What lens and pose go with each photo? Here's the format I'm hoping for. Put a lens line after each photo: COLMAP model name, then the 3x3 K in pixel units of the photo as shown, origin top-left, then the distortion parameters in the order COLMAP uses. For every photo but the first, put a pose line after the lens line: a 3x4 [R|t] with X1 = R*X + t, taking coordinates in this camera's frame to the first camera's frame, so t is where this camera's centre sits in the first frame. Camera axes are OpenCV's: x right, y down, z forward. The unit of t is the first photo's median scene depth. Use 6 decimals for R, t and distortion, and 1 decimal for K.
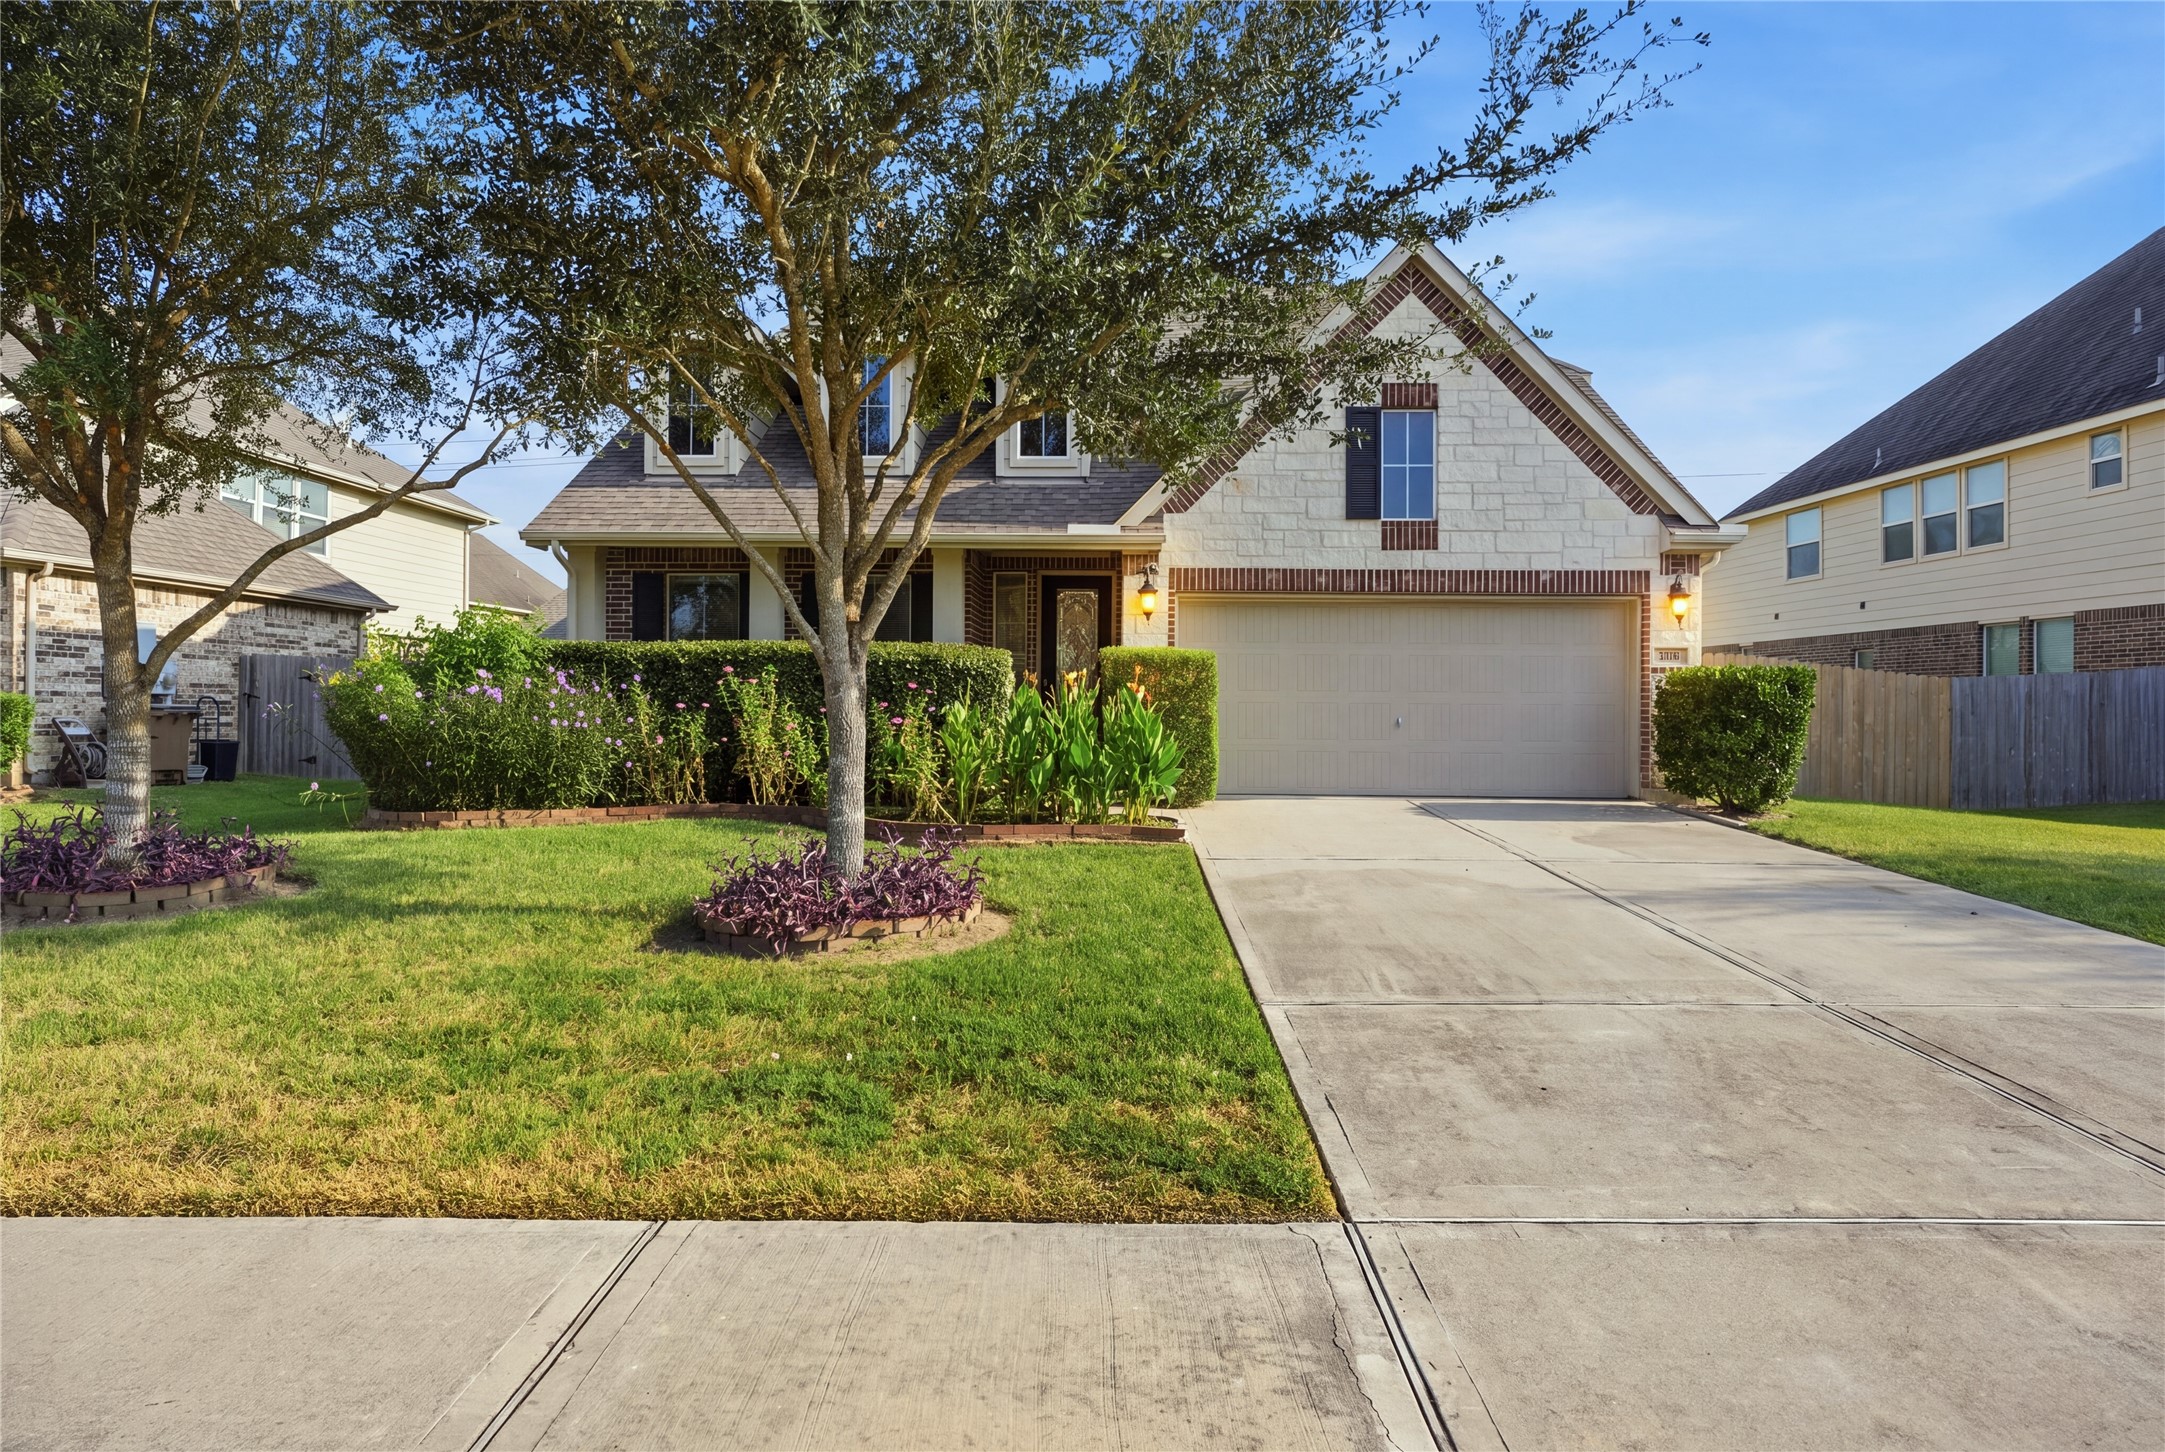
lens RADIAL K [[1192.6, 0, 1083.2], [0, 1192.6, 713.8], [0, 0, 1]] dist [-0.001789, 0.000250]
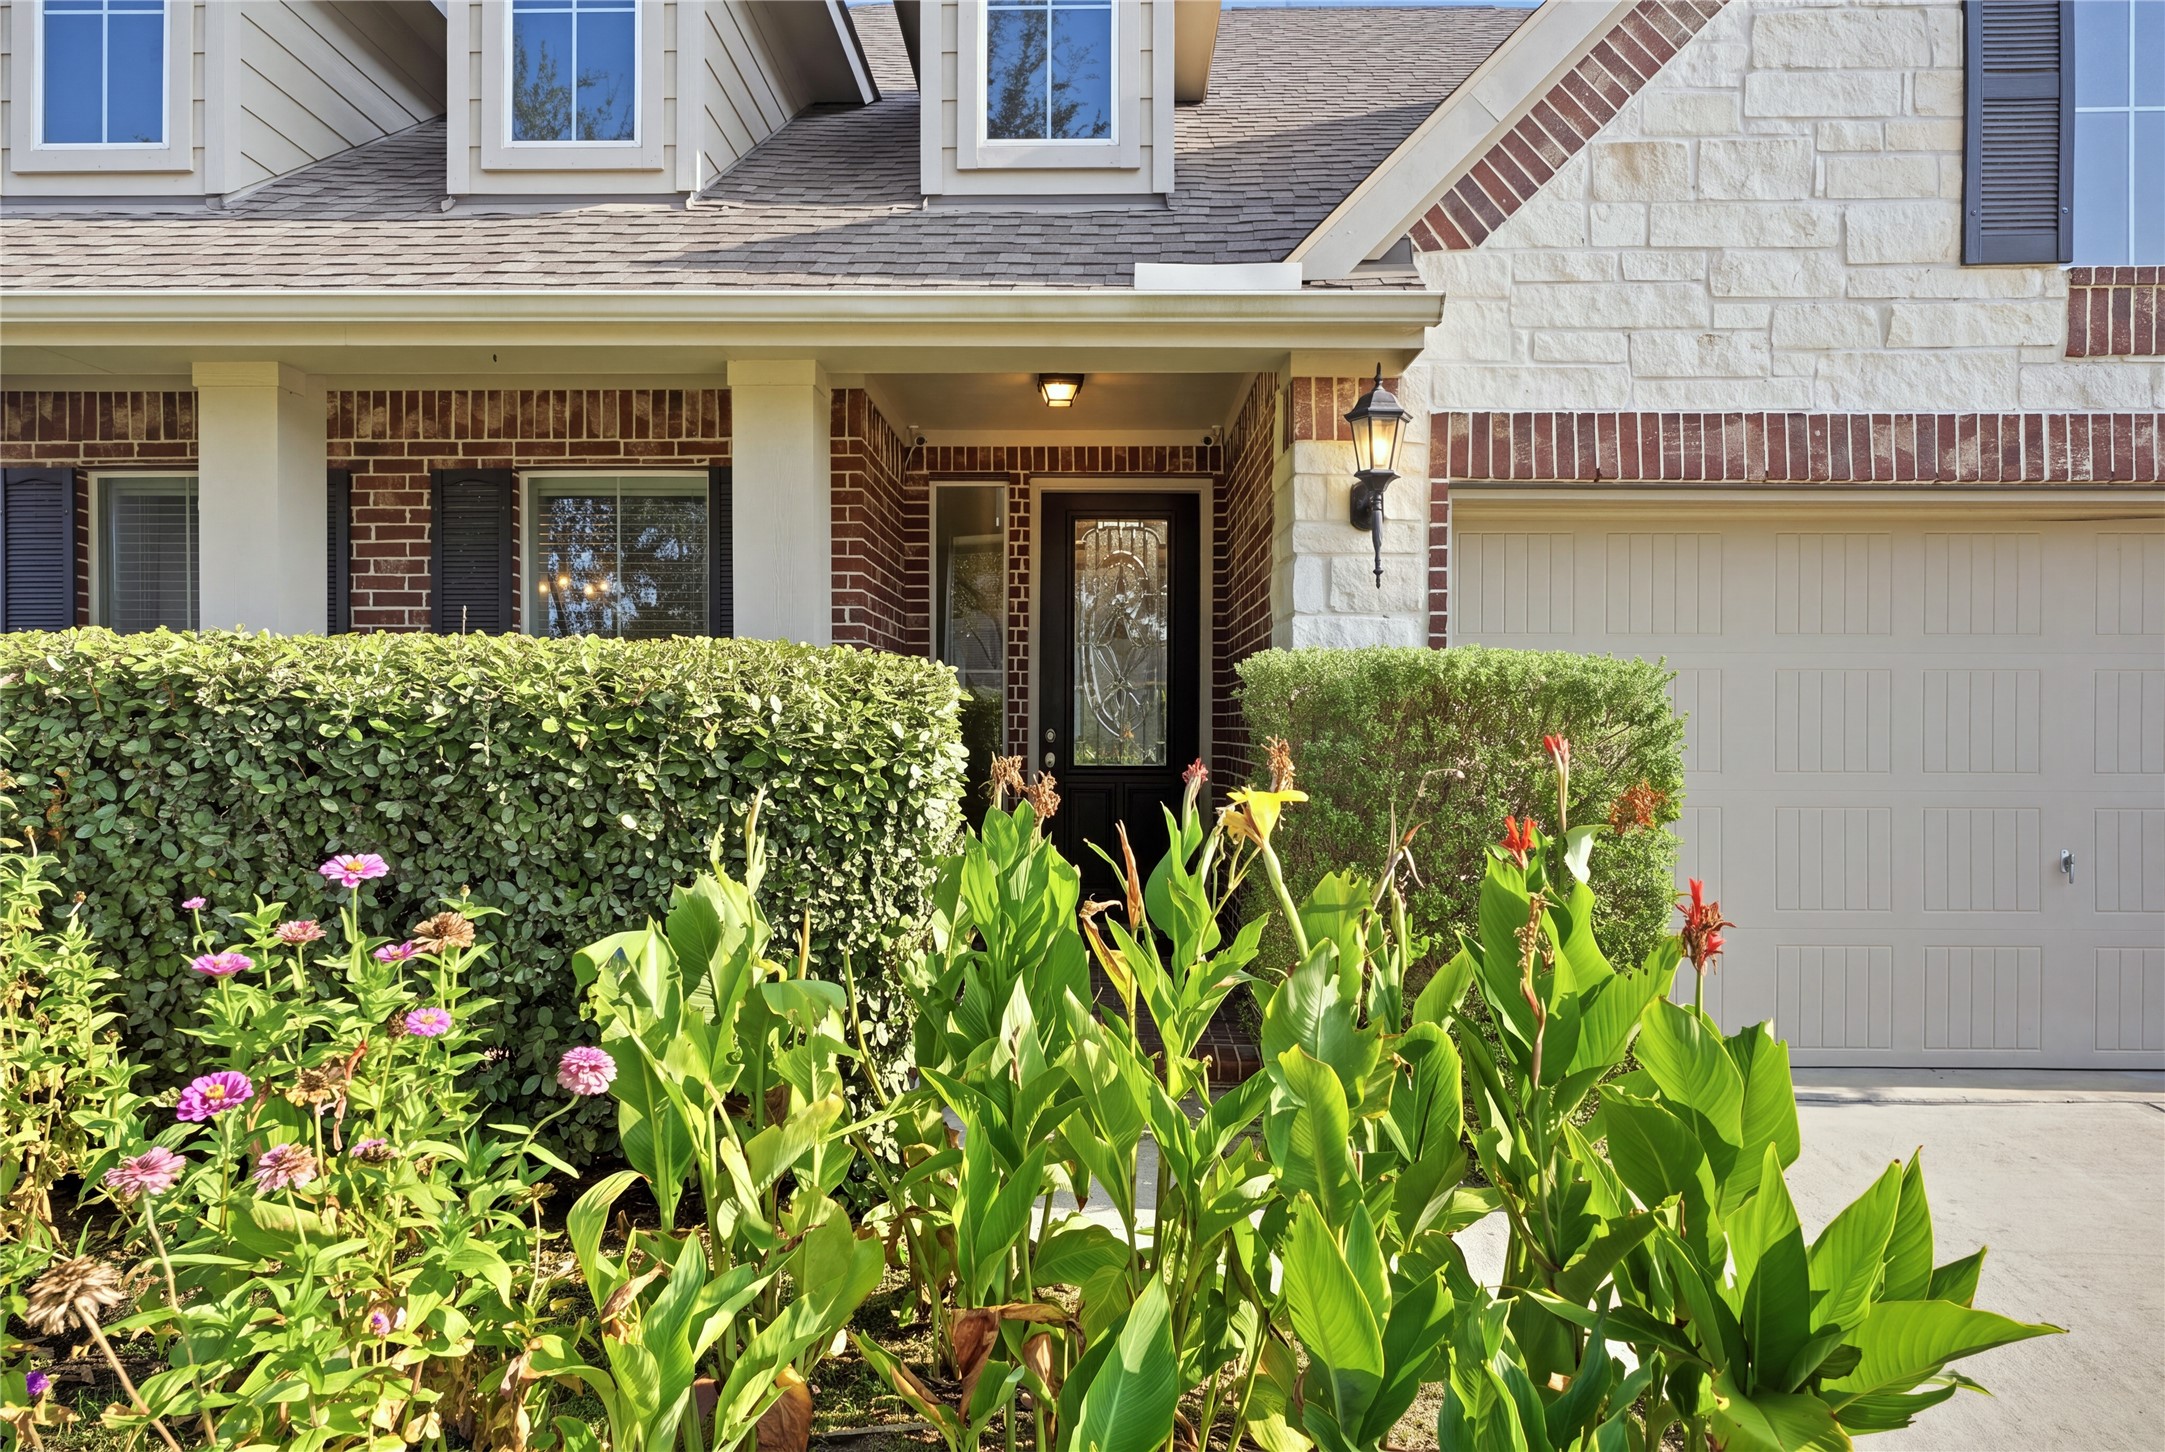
lens RADIAL K [[1322.8, 0, 1084.8], [0, 1322.8, 720.1], [0, 0, 1]] dist [-0.002108, 0.000335]
pose [[0.999879, -0.006347, 0.014185, -0.030842], [0.006311, 0.999977, 0.002597, -0.038195], [-0.014201, -0.002507, 0.999896, 0.633756]]
